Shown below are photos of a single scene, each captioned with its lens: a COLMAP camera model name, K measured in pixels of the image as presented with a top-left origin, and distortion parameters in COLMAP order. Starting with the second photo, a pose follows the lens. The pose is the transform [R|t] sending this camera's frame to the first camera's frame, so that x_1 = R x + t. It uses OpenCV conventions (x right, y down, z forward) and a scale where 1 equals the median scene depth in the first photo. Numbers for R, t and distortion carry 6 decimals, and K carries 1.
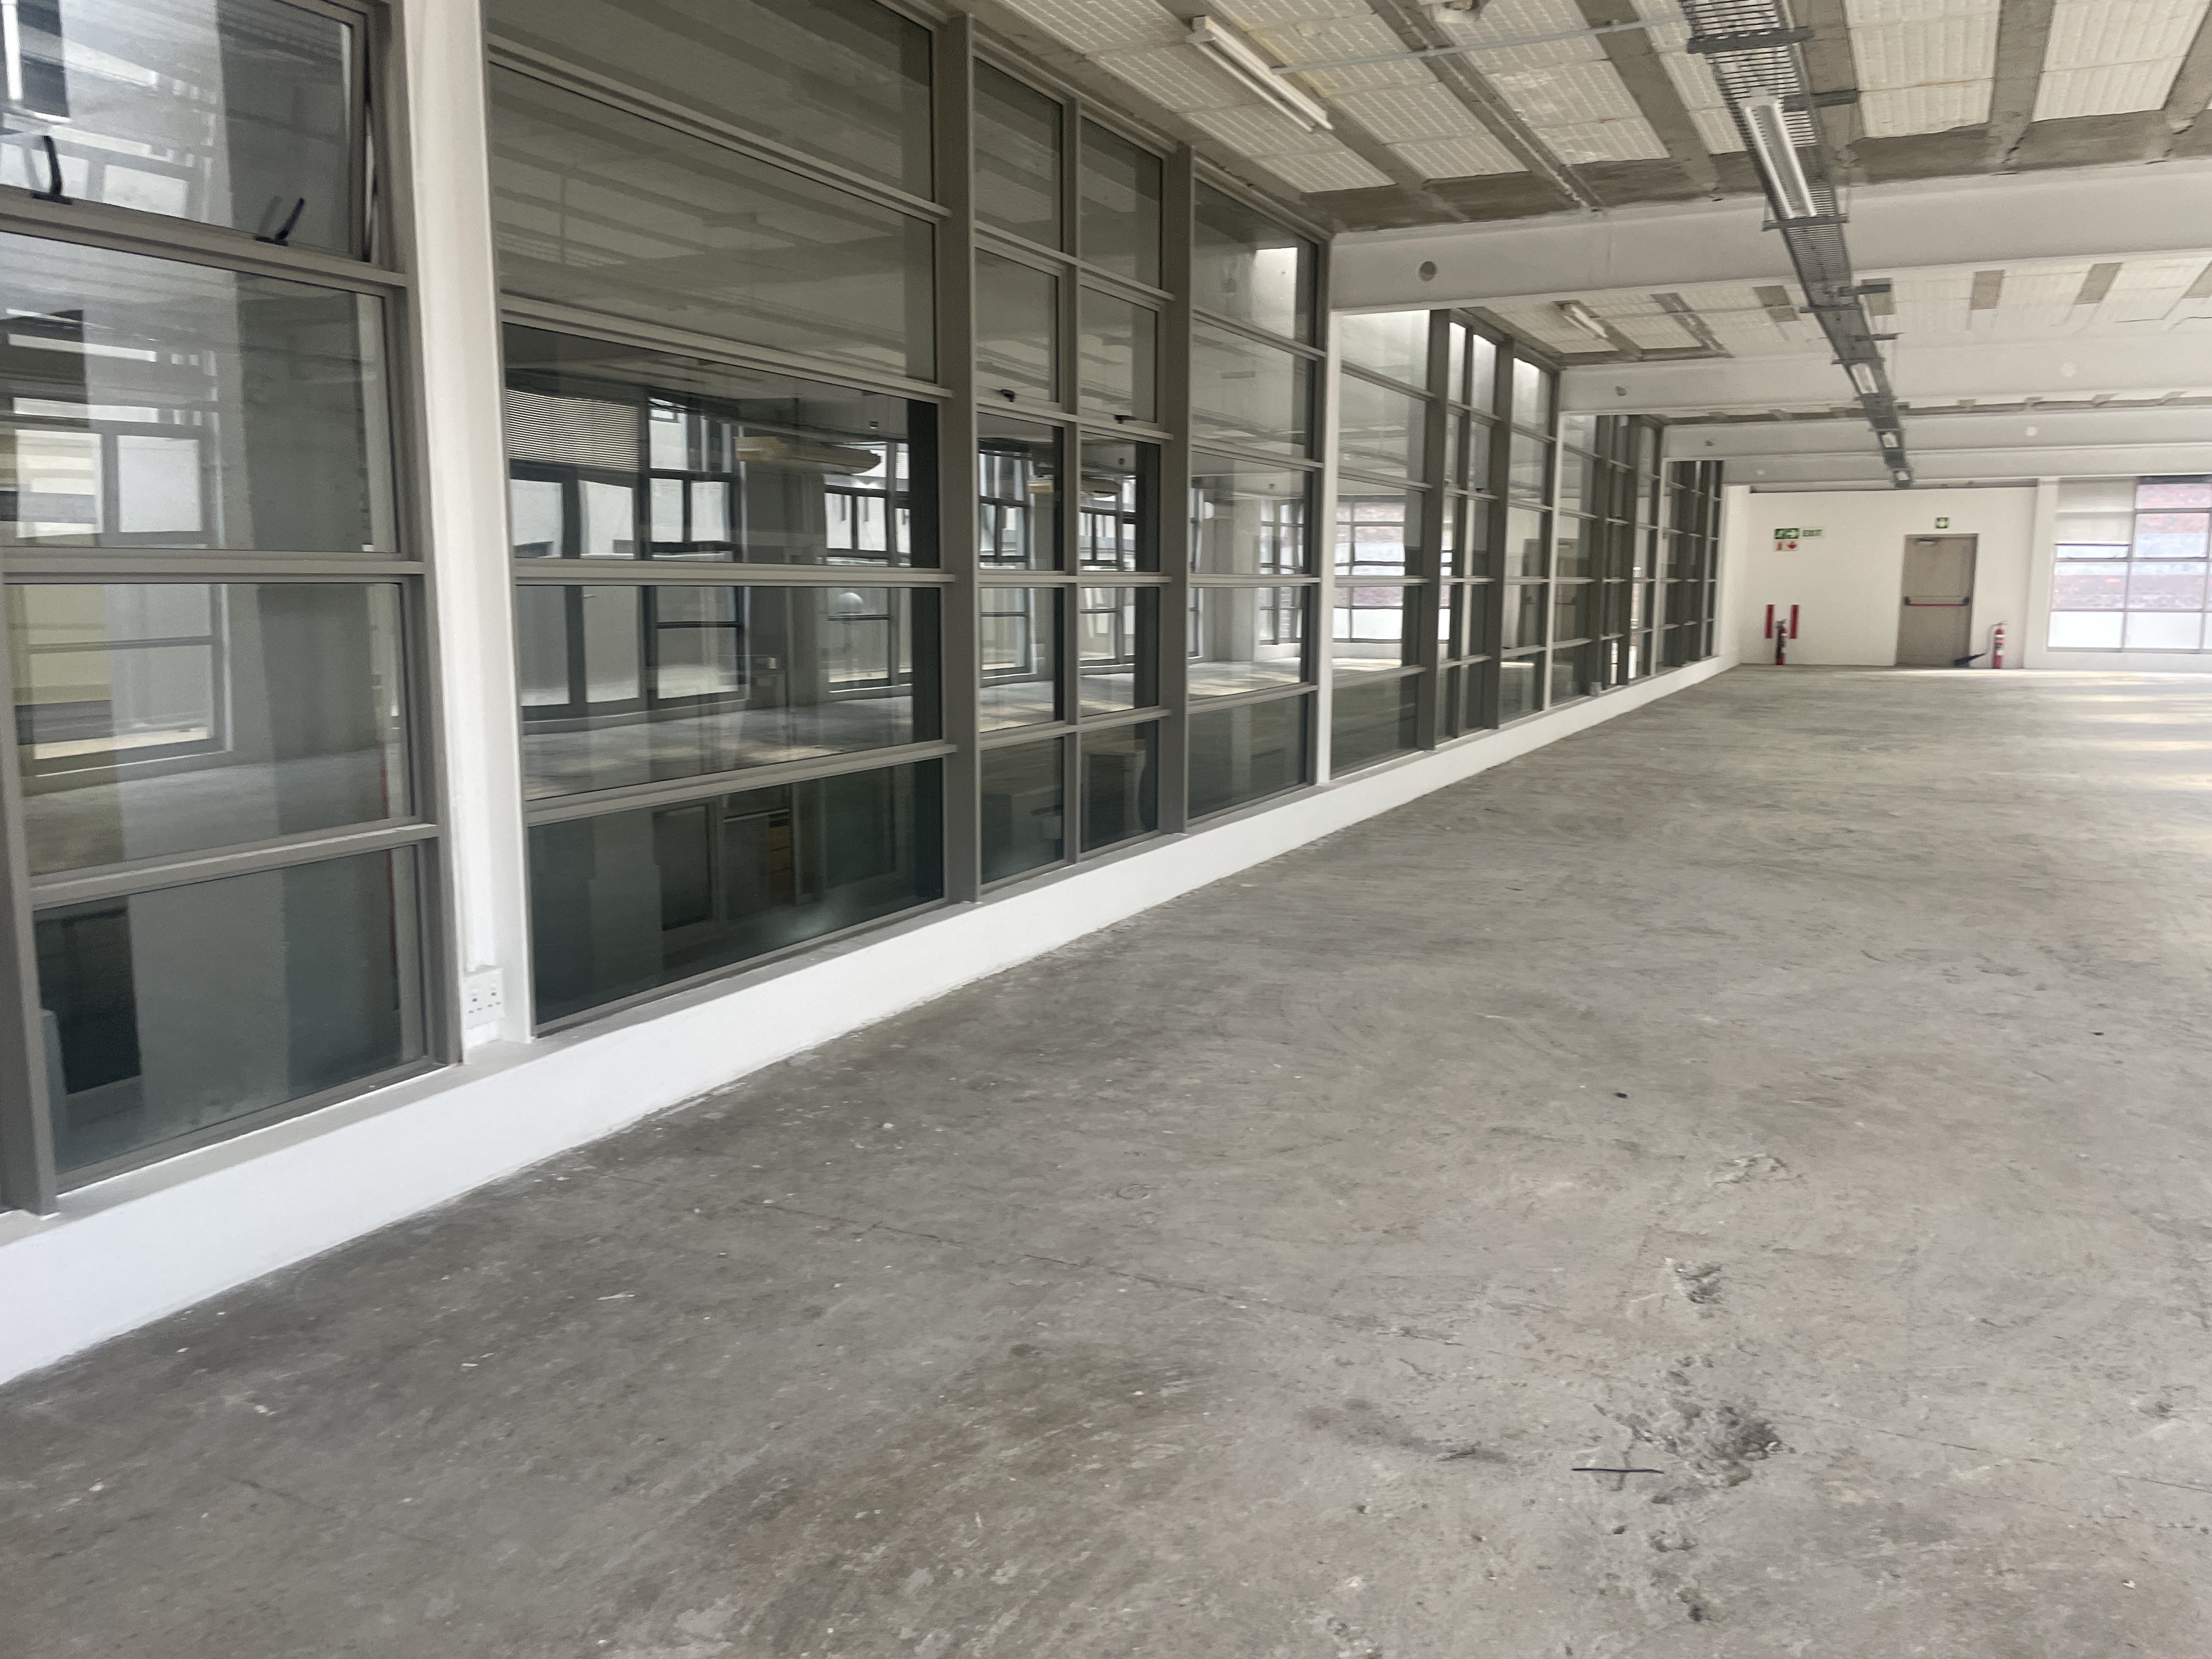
lens RADIAL K [[1661.2, 0, 1119.1], [0, 1661.2, 816.6], [0, 0, 1]] dist [0.073207, -0.106897]
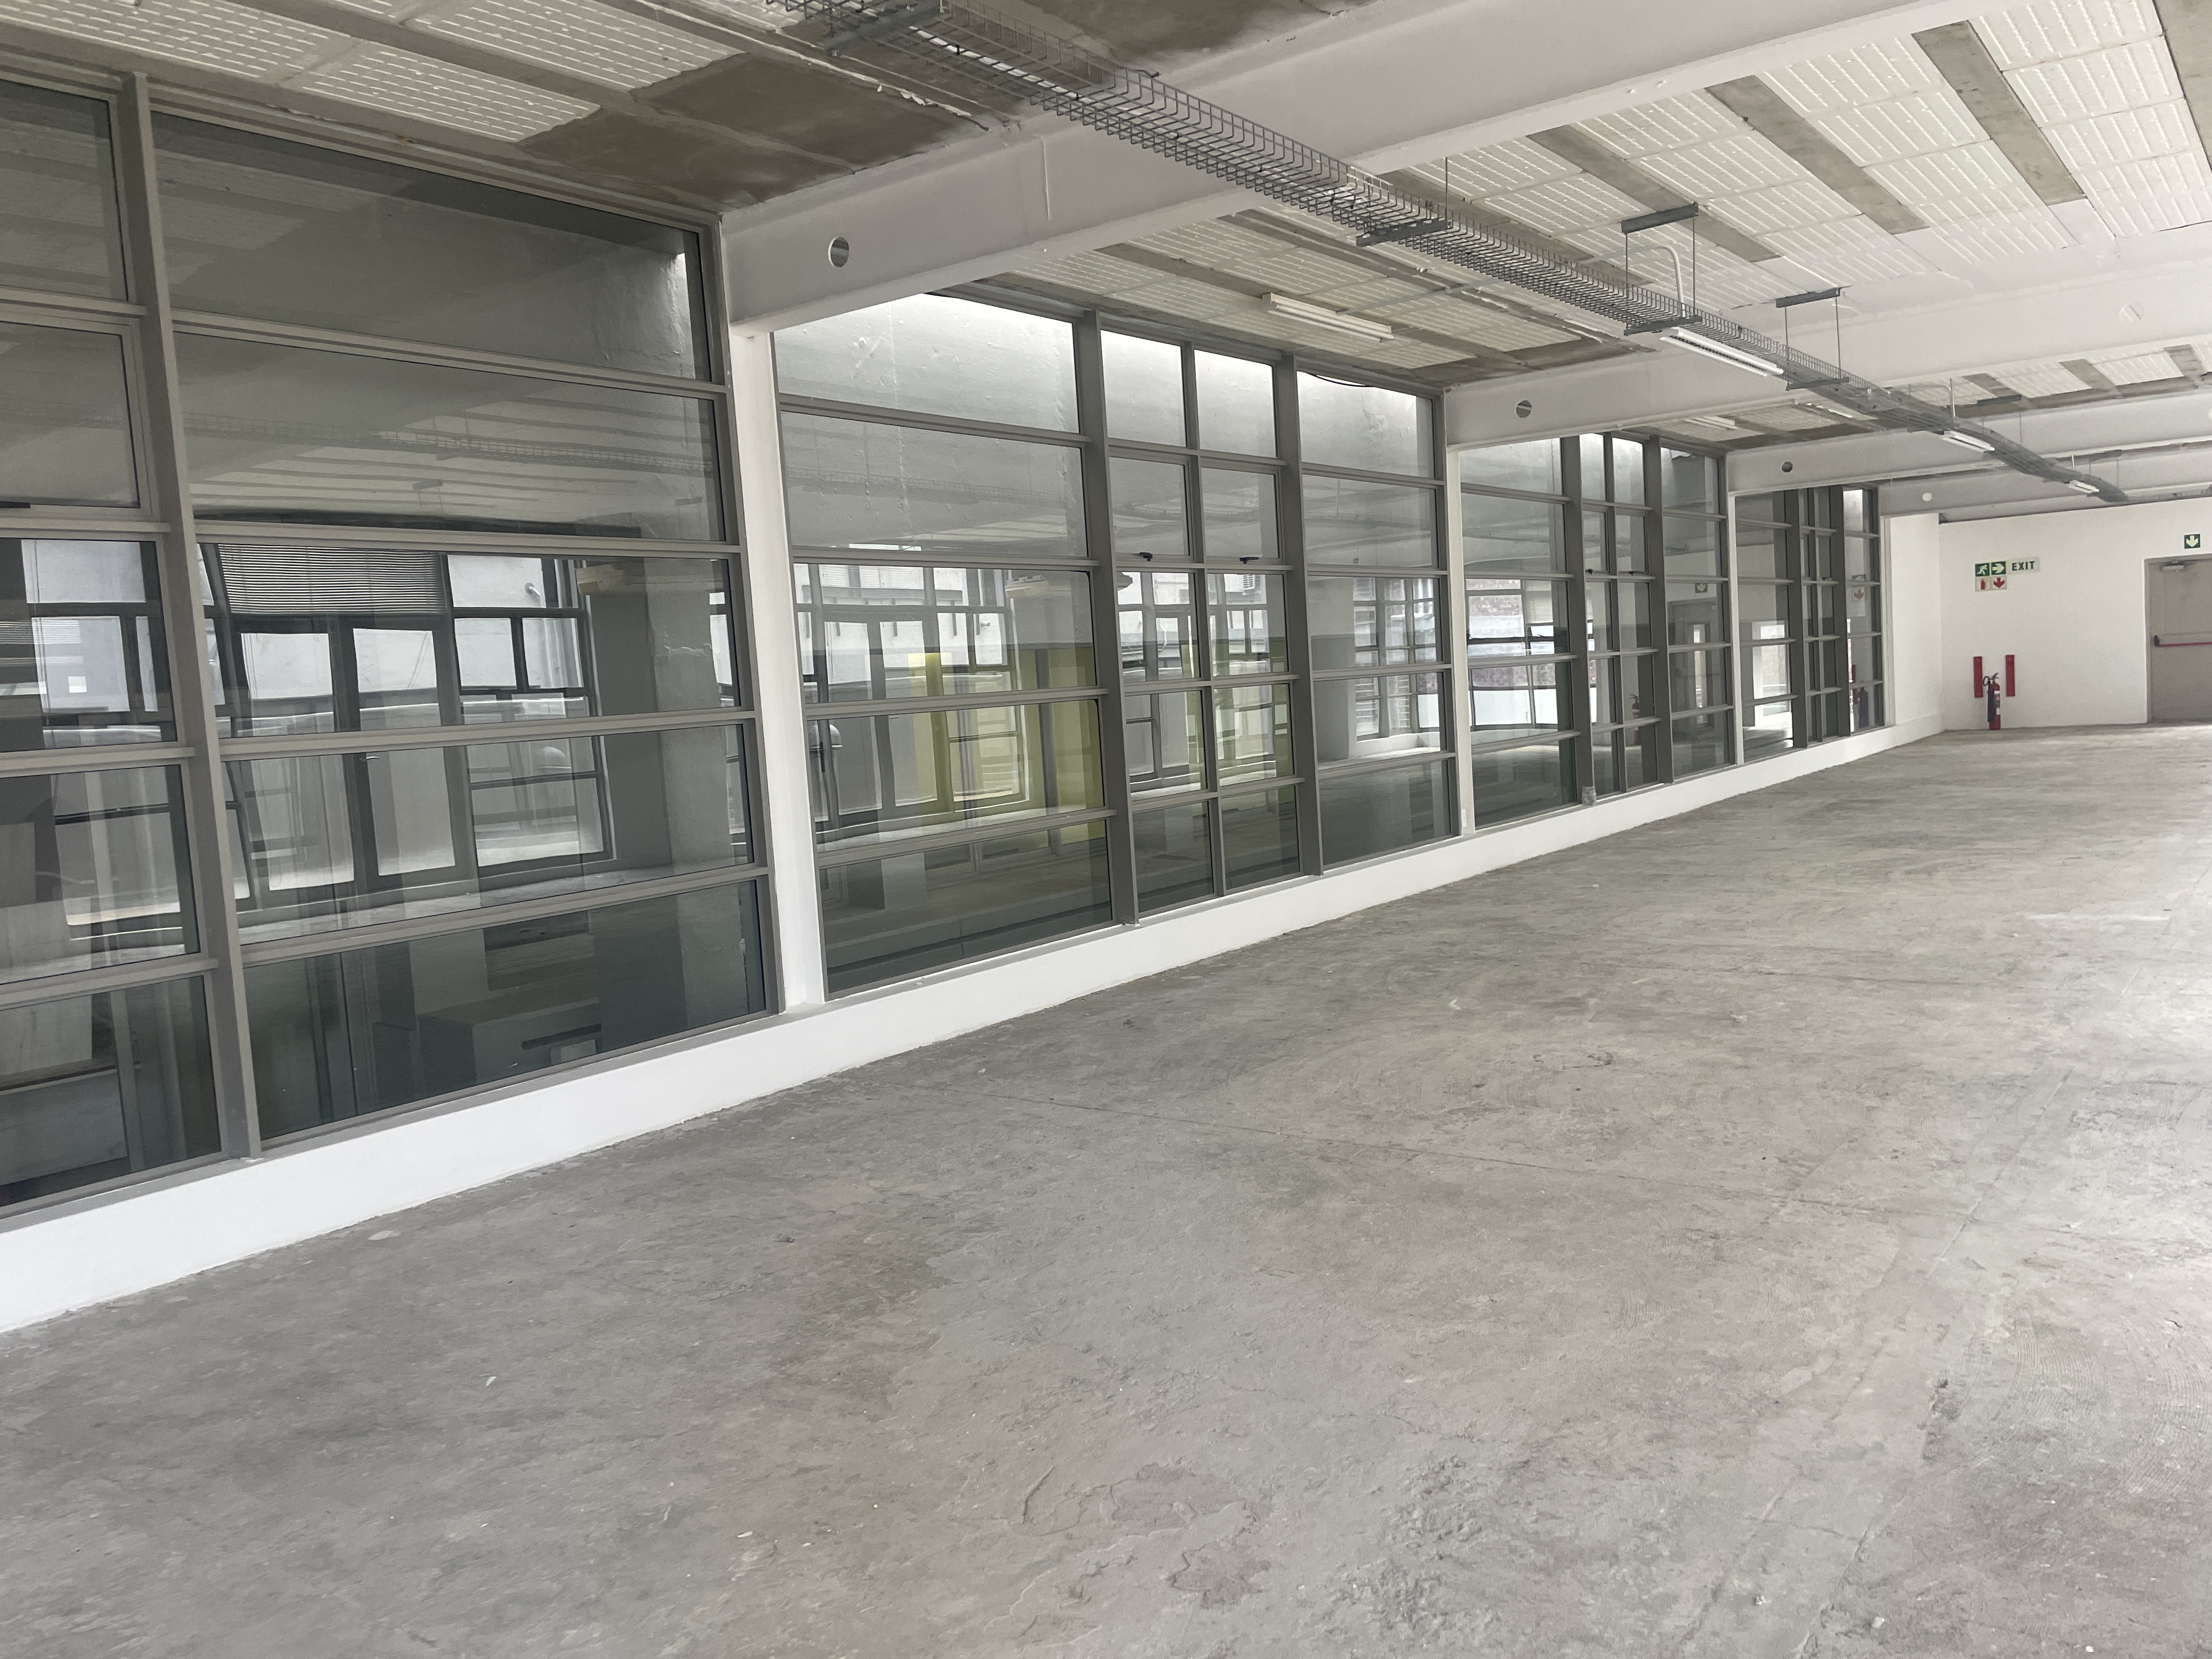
lens RADIAL K [[1619.2, 0, 1106.0], [0, 1619.2, 829.5], [0, 0, 1]] dist [0.193056, -0.287988]
pose [[0.978284, -0.051761, -0.200702, 0.184809], [0.041997, 0.997732, -0.052610, -0.025002], [0.202970, 0.043039, 0.978239, 0.174735]]
